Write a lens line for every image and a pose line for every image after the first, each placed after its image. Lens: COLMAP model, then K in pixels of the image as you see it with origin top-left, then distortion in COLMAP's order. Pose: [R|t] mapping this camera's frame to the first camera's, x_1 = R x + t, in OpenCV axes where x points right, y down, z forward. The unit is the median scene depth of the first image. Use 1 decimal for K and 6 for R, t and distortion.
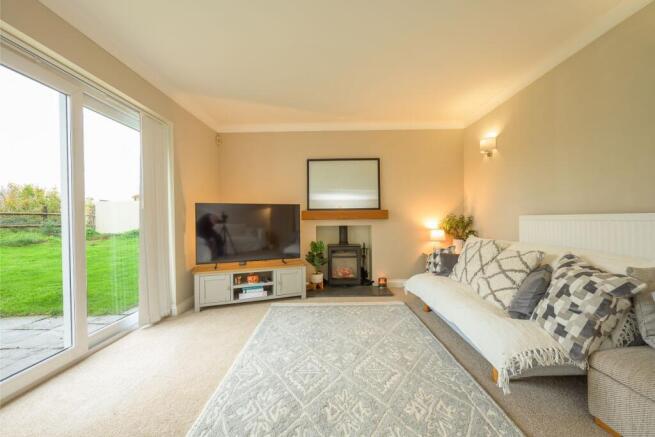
lens RADIAL K [[261.2, 0, 327.4], [0, 261.2, 220.3], [0, 0, 1]] dist [-0.002096, -0.000310]
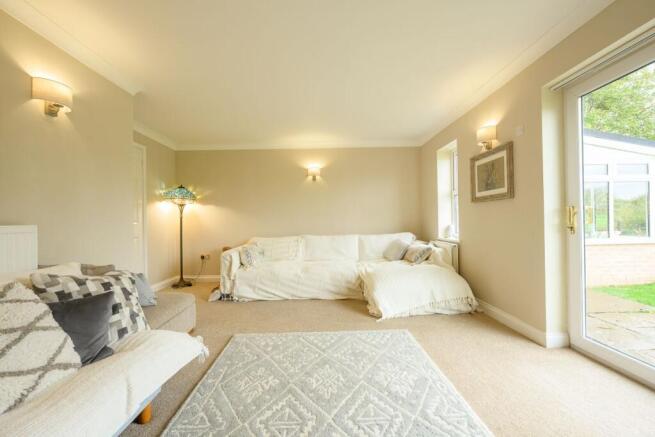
lens RADIAL K [[261.2, 0, 327.4], [0, 261.2, 220.3], [0, 0, 1]] dist [-0.002096, -0.000310]
pose [[-0.998829, 0.027488, -0.039811, 0.063732], [0.027353, 0.999618, 0.003925, -0.012517], [0.039904, 0.002831, -0.999200, 1.425489]]
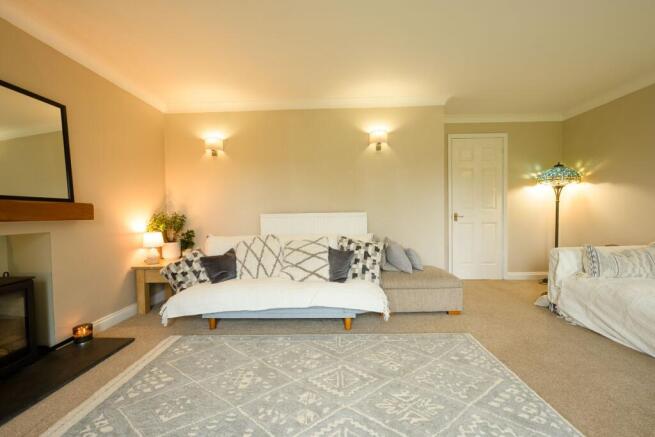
lens RADIAL K [[261.2, 0, 327.4], [0, 261.2, 220.3], [0, 0, 1]] dist [-0.002096, -0.000310]
pose [[0.014402, -0.015899, 0.999770, -0.589938], [0.022406, 0.999628, 0.015574, -0.000317], [-0.999645, 0.022176, 0.014753, 0.825646]]
